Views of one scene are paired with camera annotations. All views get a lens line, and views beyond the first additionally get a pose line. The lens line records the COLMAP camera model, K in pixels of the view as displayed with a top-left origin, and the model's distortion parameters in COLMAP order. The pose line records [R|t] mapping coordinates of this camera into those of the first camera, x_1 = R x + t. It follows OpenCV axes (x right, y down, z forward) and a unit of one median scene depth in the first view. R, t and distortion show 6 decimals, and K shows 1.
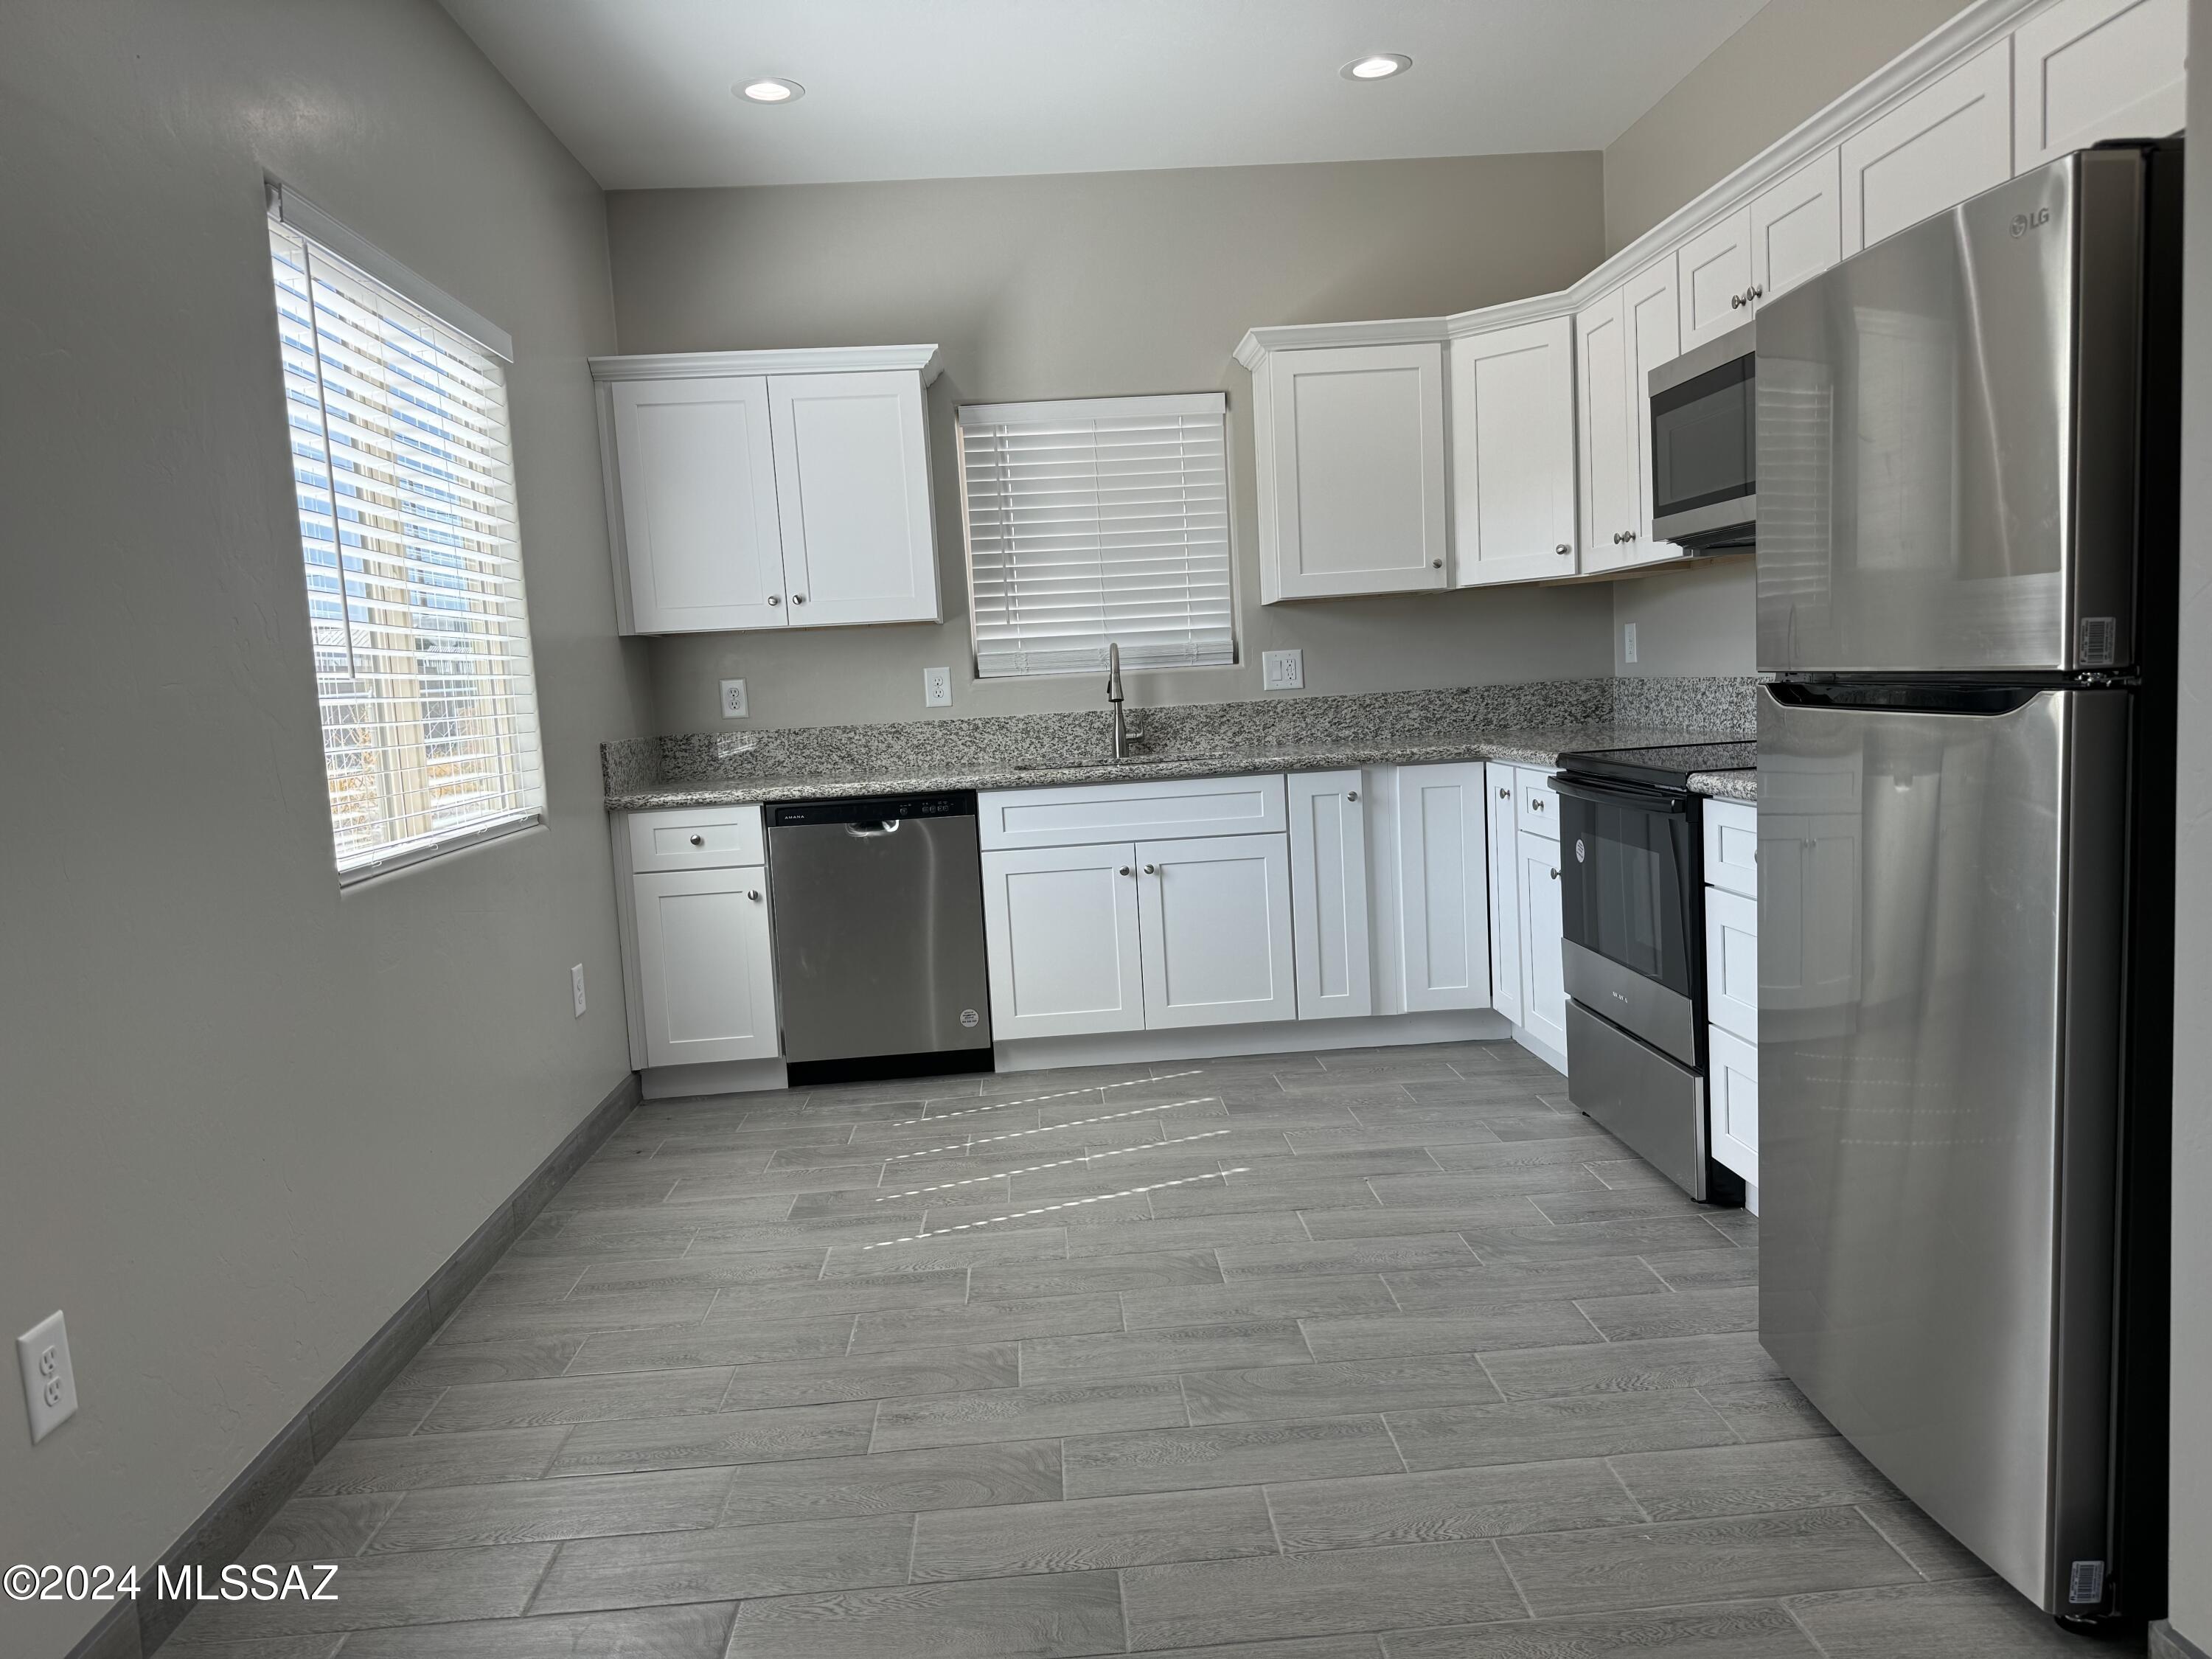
lens RADIAL K [[1541.3, 0, 1106.0], [0, 1541.3, 829.5], [0, 0, 1]] dist [0.182536, -0.341401]
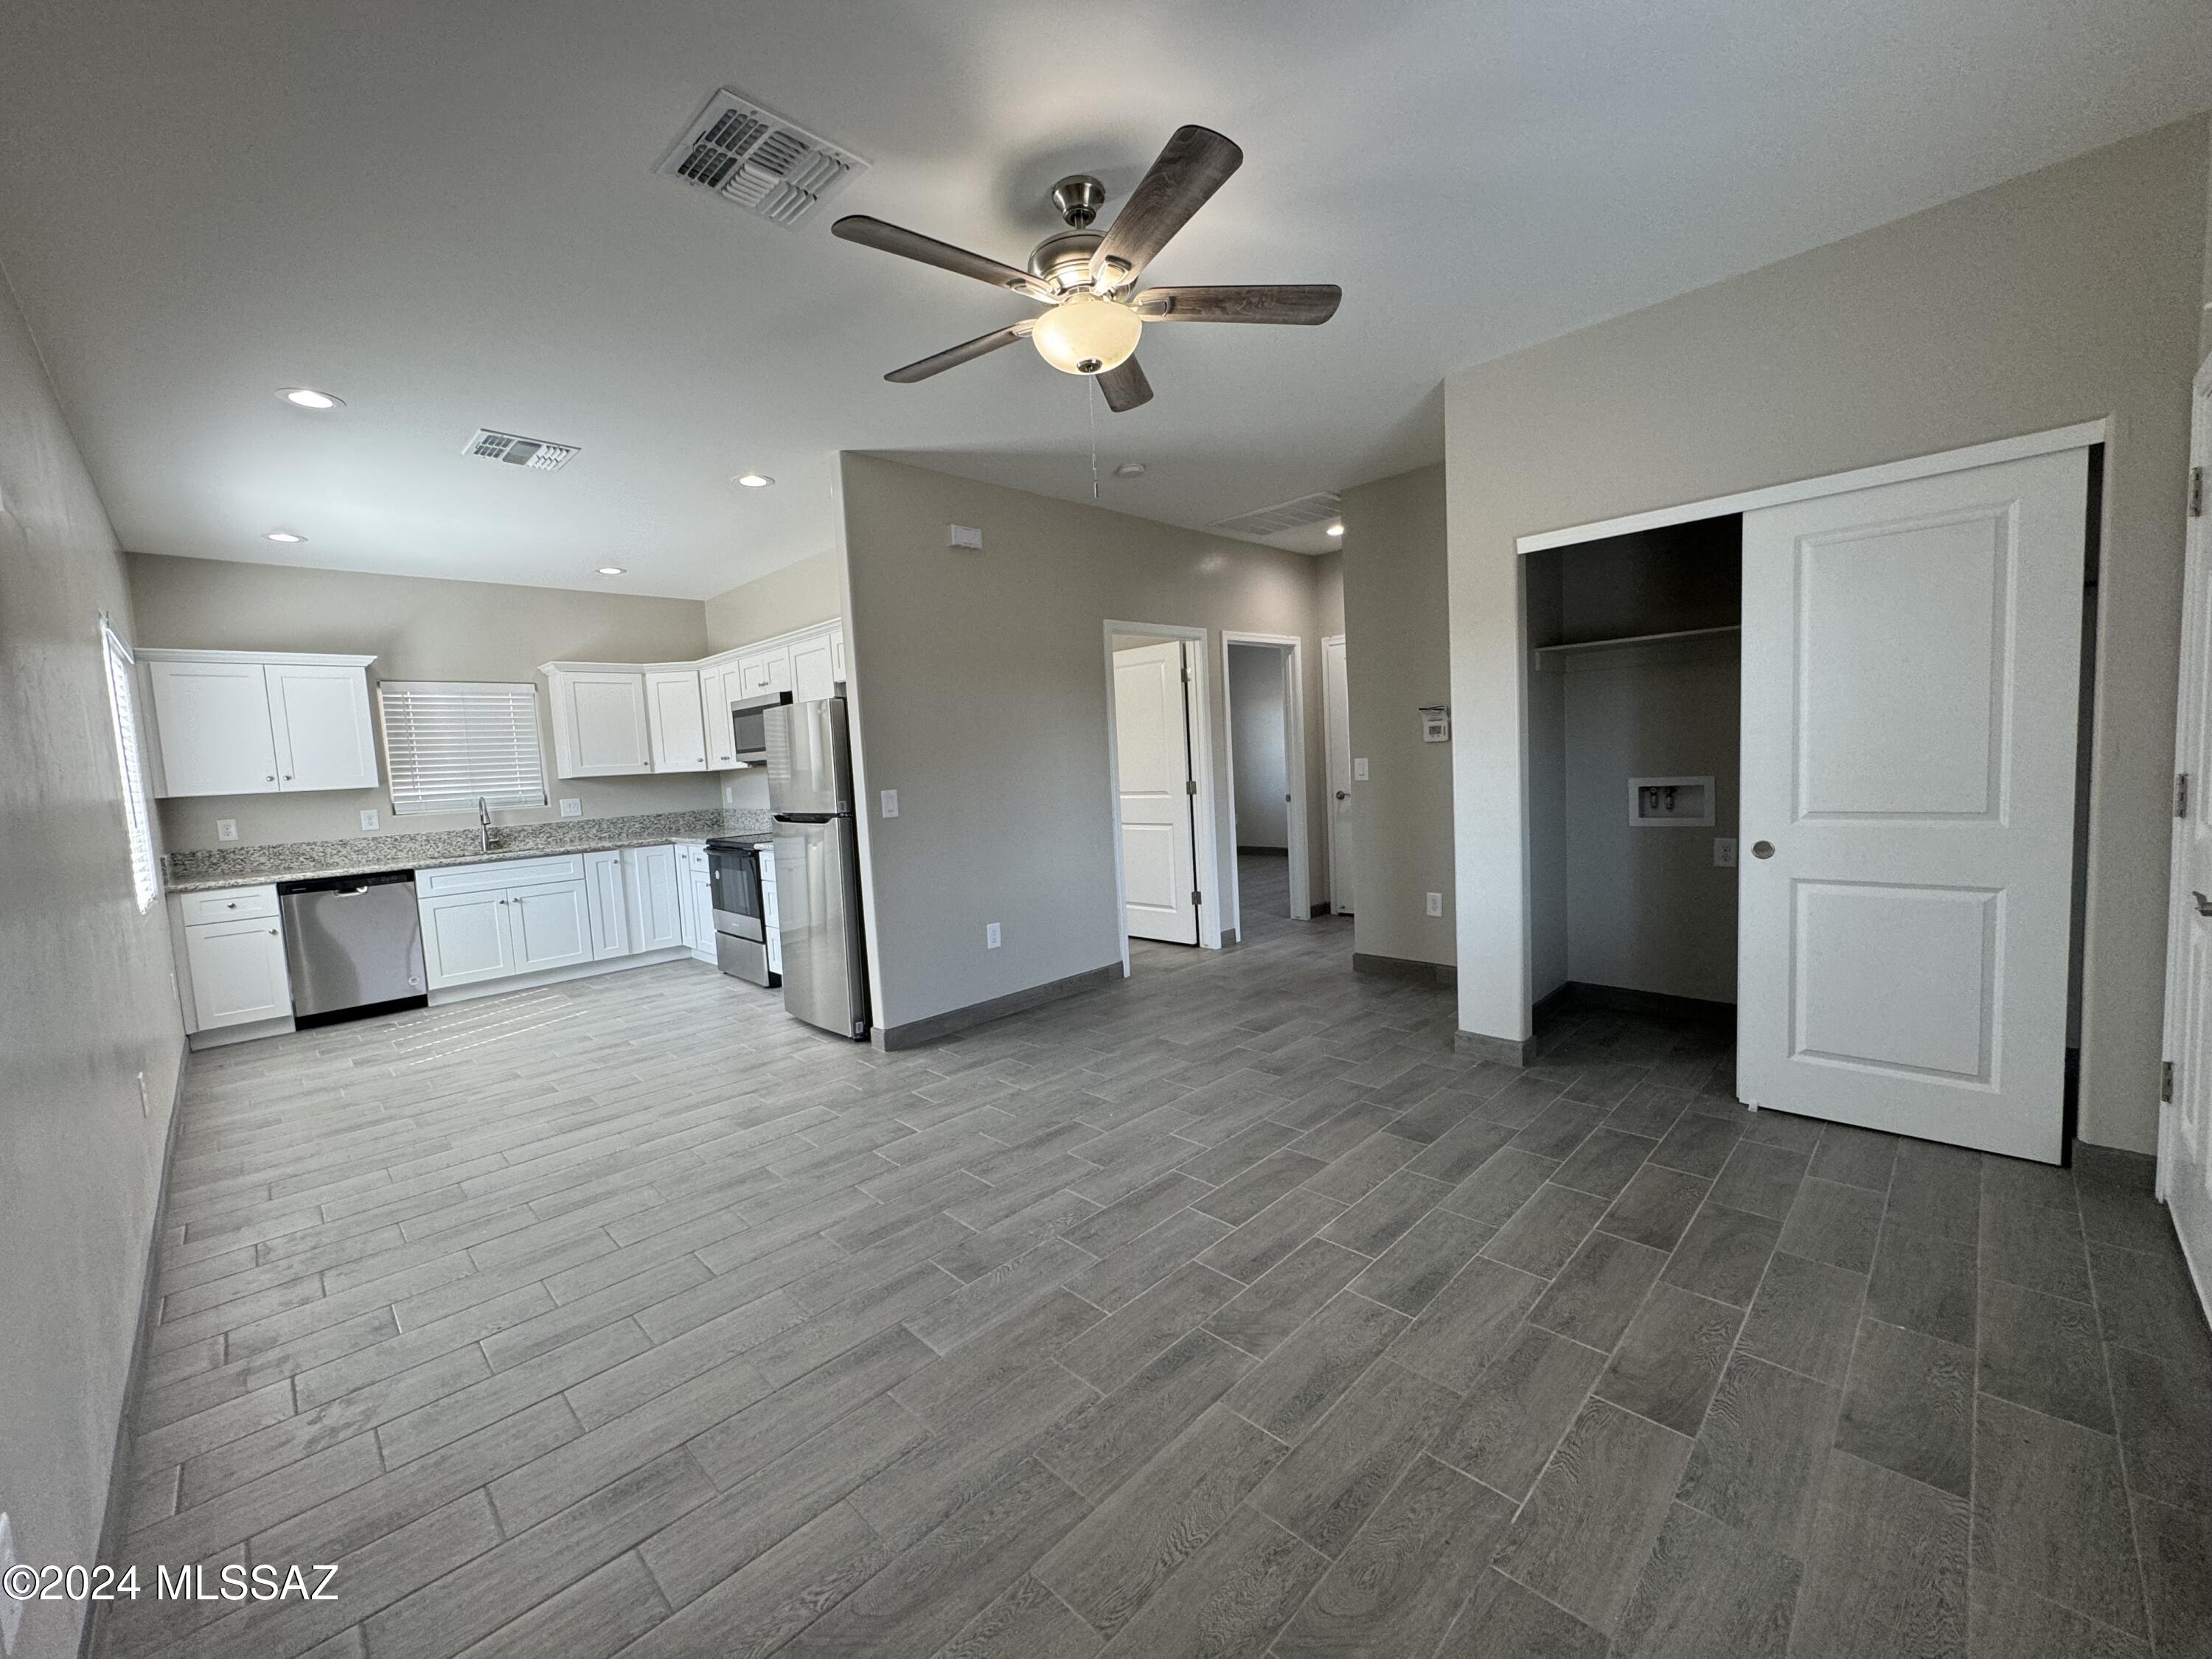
lens RADIAL K [[884.2, 0, 1103.2], [0, 884.2, 829.3], [0, 0, 1]] dist [-0.001957, 0.000172]
pose [[0.747149, -0.036312, 0.663664, -0.176720], [0.077139, 0.996496, -0.032320, 0.030355], [-0.660165, 0.075342, 0.747332, -0.497519]]
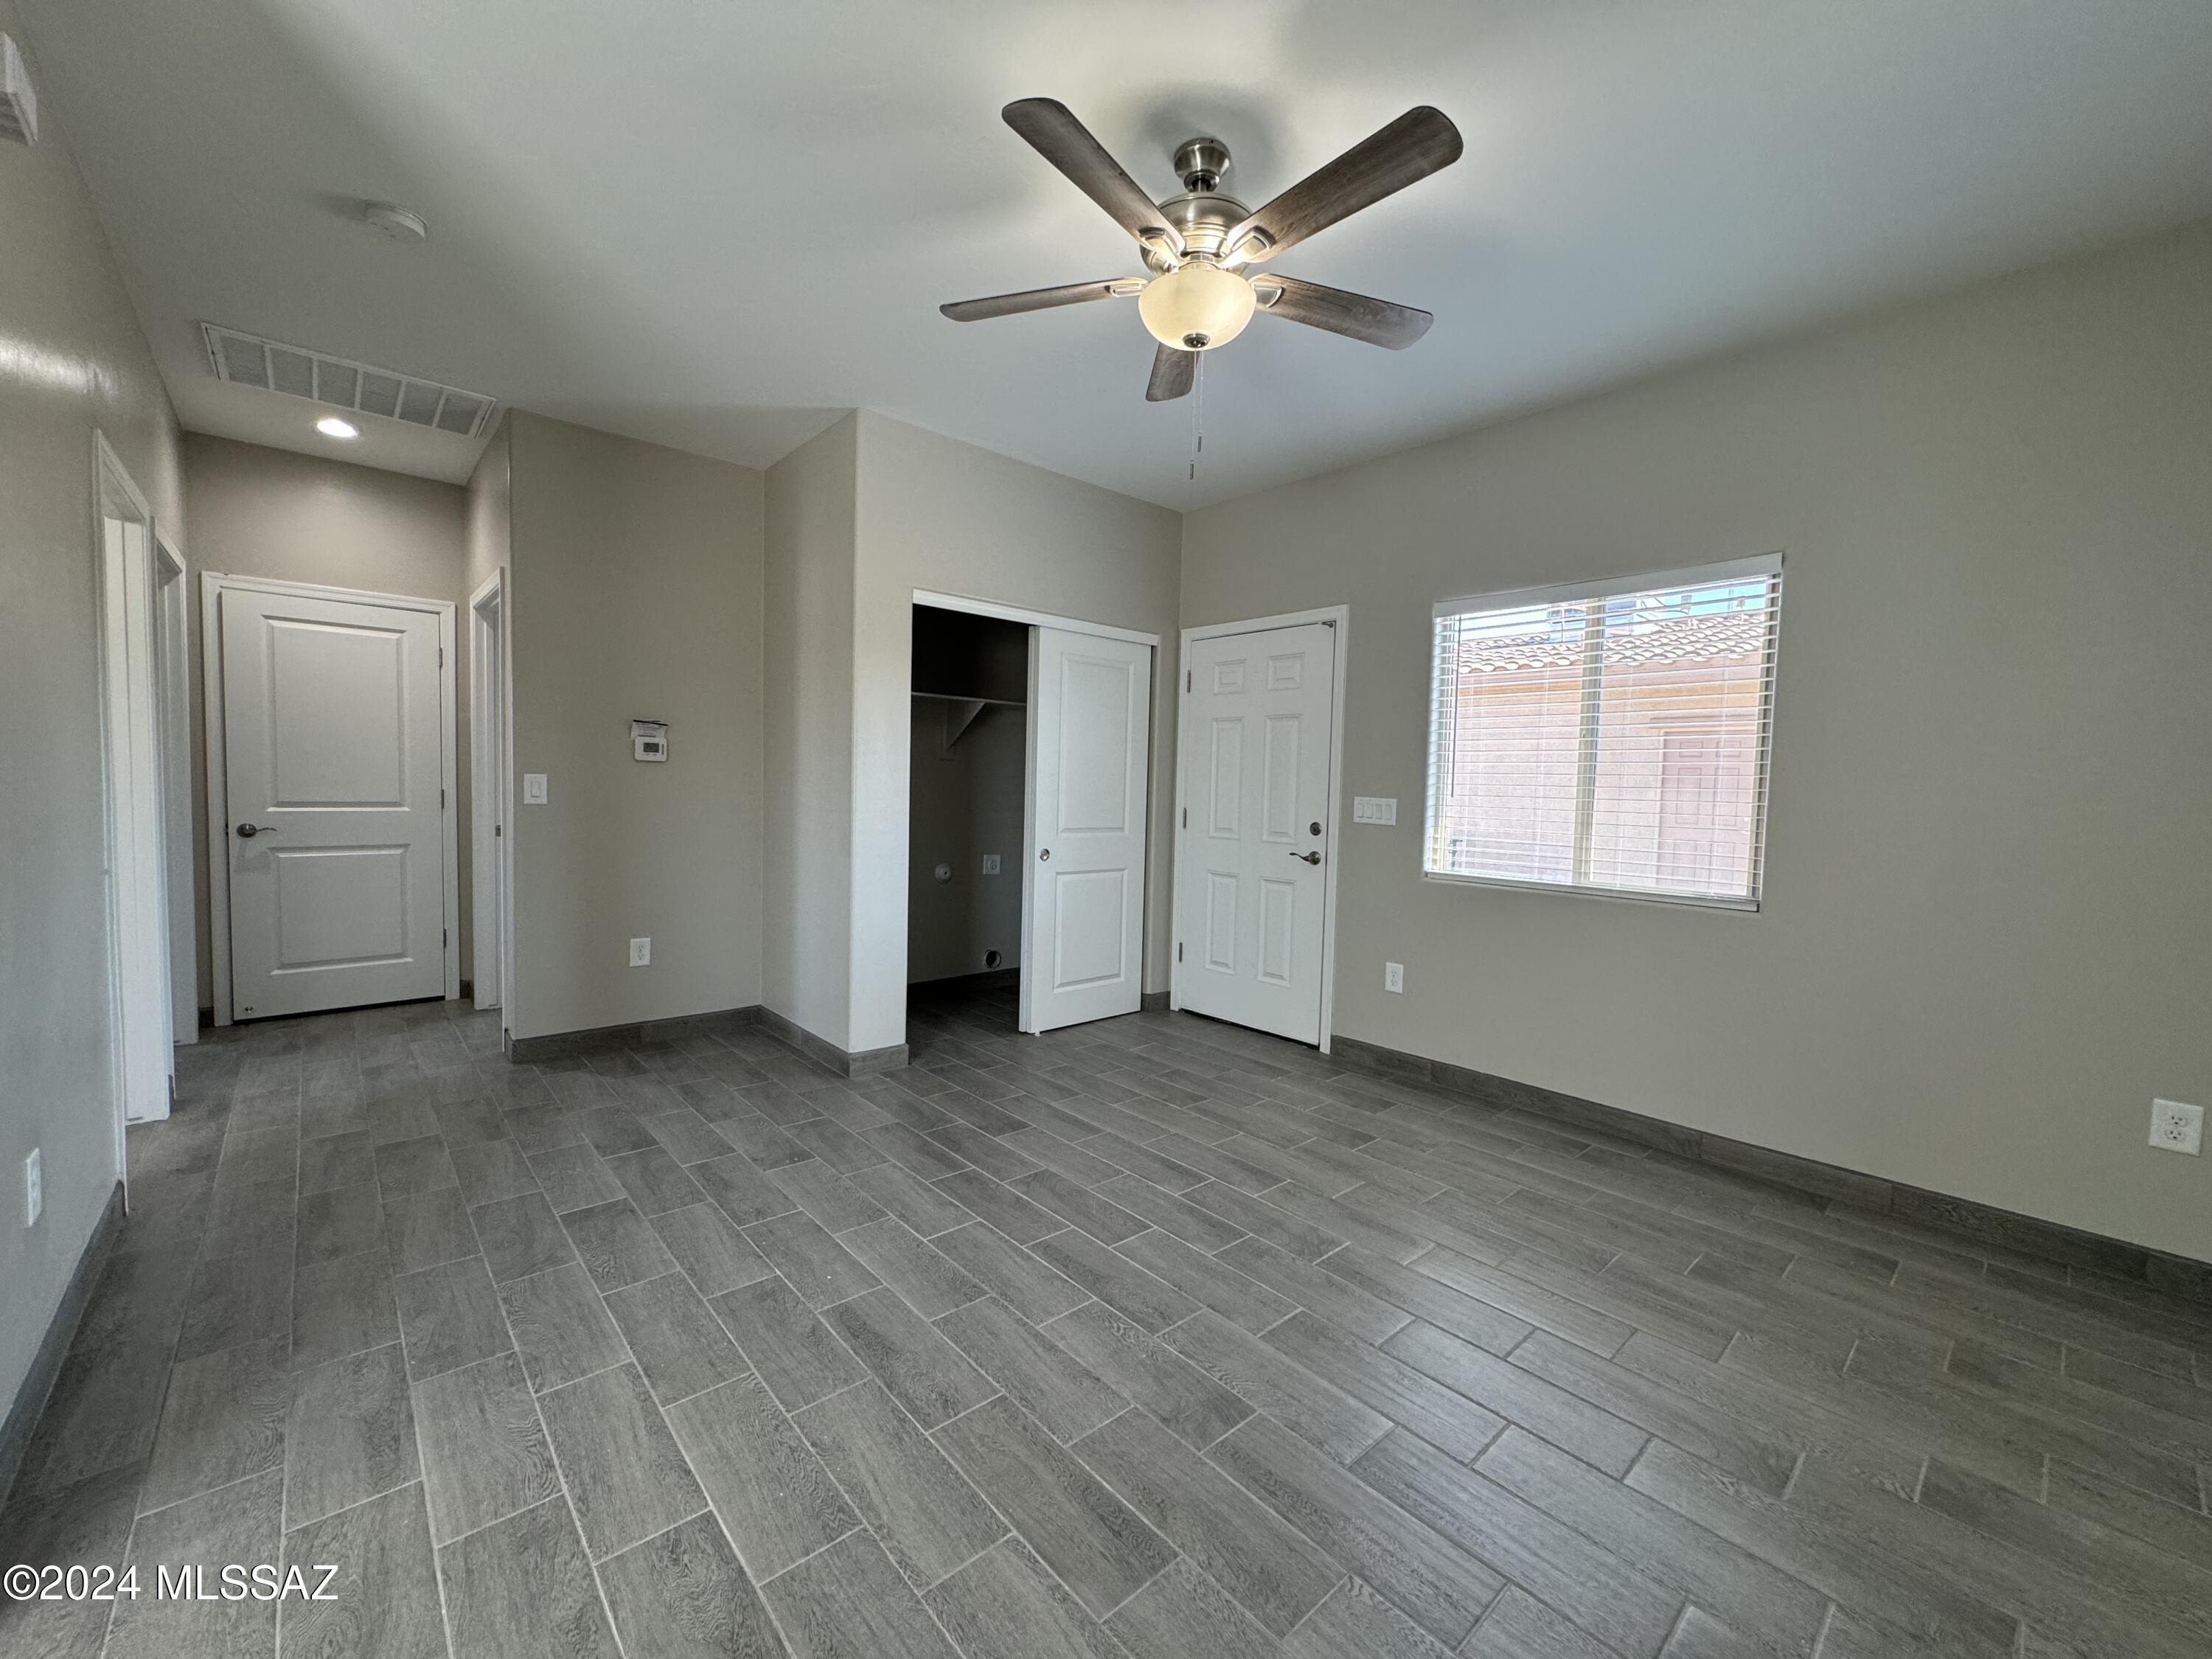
lens RADIAL K [[884.2, 0, 1103.2], [0, 884.2, 829.3], [0, 0, 1]] dist [-0.001957, 0.000172]
pose [[-0.625242, 0.004124, 0.780420, -0.176134], [0.089947, 0.993703, 0.066811, -0.024424], [-0.775230, 0.111970, -0.621676, 0.212233]]
